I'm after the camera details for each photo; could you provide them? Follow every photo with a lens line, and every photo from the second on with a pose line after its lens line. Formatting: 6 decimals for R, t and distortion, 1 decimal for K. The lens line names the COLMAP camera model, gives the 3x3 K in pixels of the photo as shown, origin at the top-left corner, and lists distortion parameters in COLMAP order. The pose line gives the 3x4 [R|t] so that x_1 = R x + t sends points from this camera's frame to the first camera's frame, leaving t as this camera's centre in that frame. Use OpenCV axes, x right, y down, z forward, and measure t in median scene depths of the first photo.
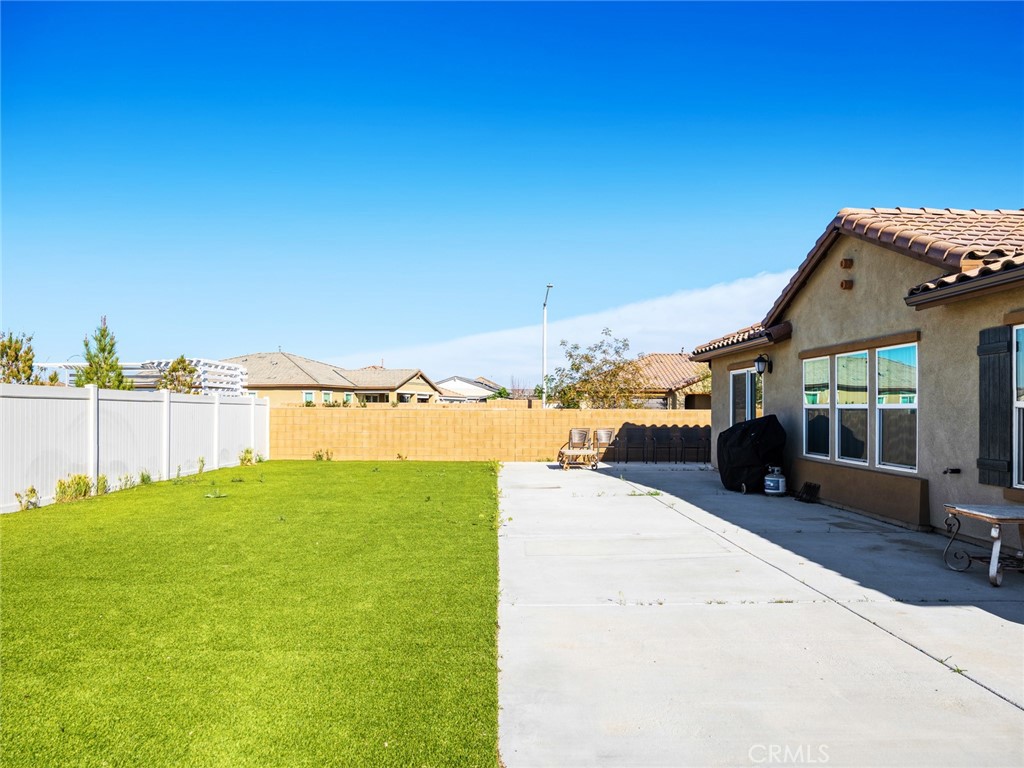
lens RADIAL K [[717.1, 0, 512.0], [0, 717.1, 384.0], [0, 0, 1]] dist [-0.003641, -0.002004]
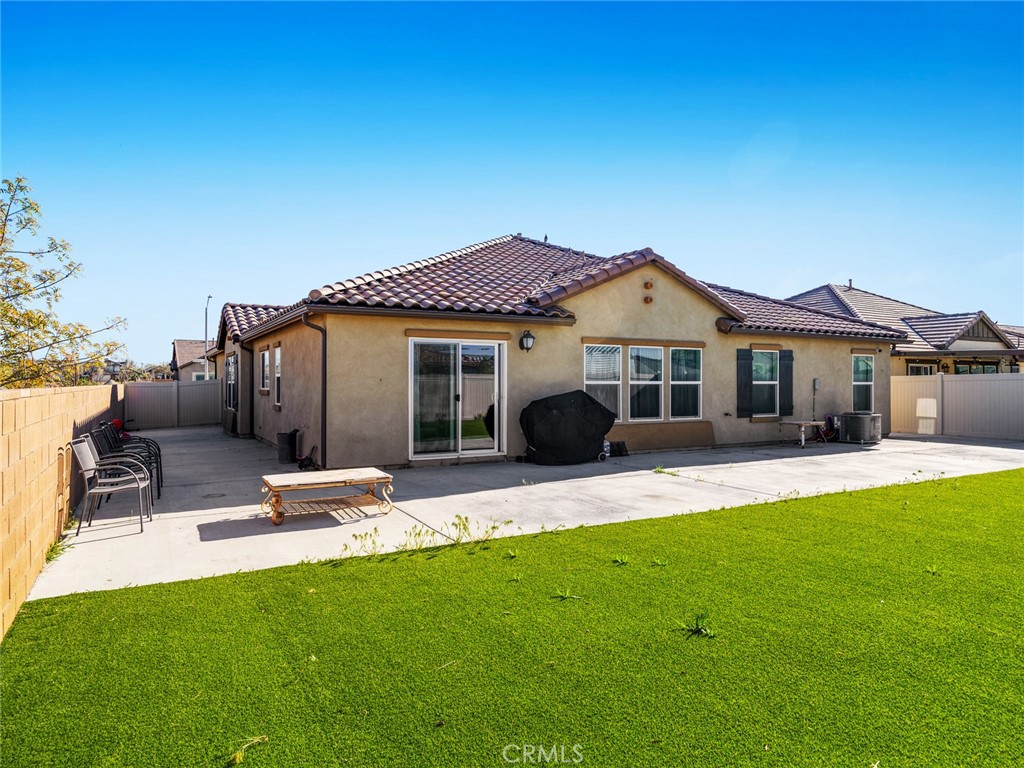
lens RADIAL K [[661.7, 0, 512.0], [0, 661.7, 384.0], [0, 0, 1]] dist [0.000160, 0.000012]
pose [[-0.469269, -0.024561, 0.882714, -0.604749], [-0.041541, 0.999120, 0.005716, 0.037287], [-0.882078, -0.033987, -0.469877, 1.893112]]
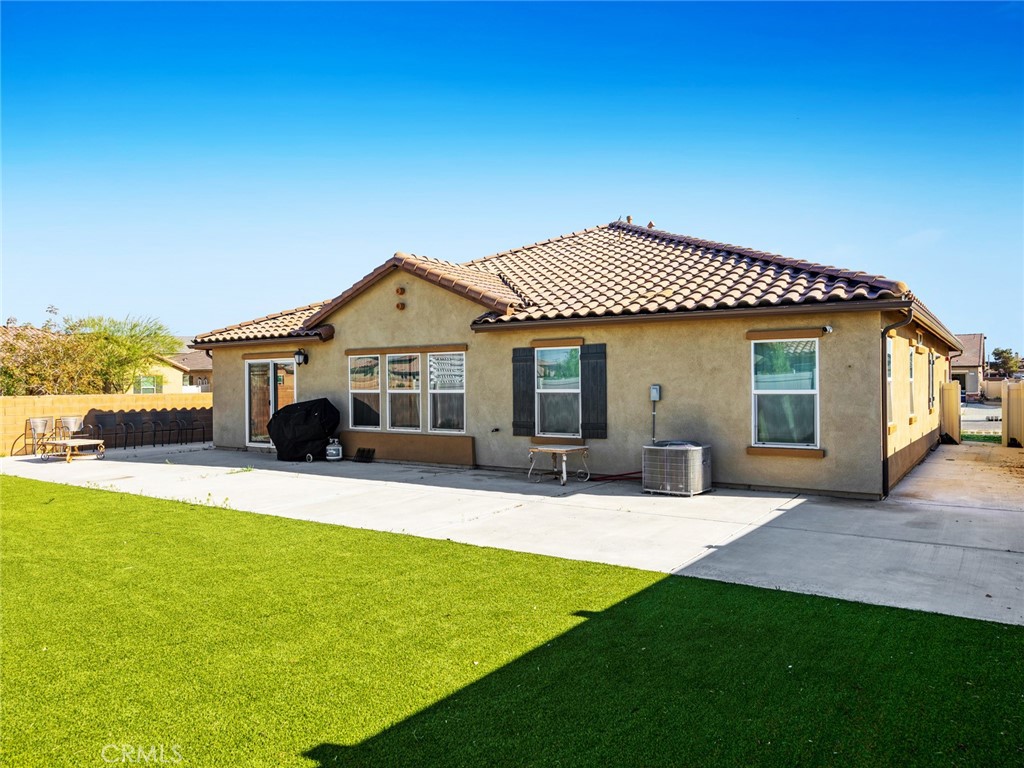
lens RADIAL K [[717.1, 0, 512.0], [0, 717.1, 384.0], [0, 0, 1]] dist [-0.003641, -0.002004]
pose [[0.584109, -0.013433, 0.811564, -0.565876], [-0.014703, 0.999524, 0.027126, -0.026073], [-0.811542, -0.027777, 0.583634, -0.014121]]
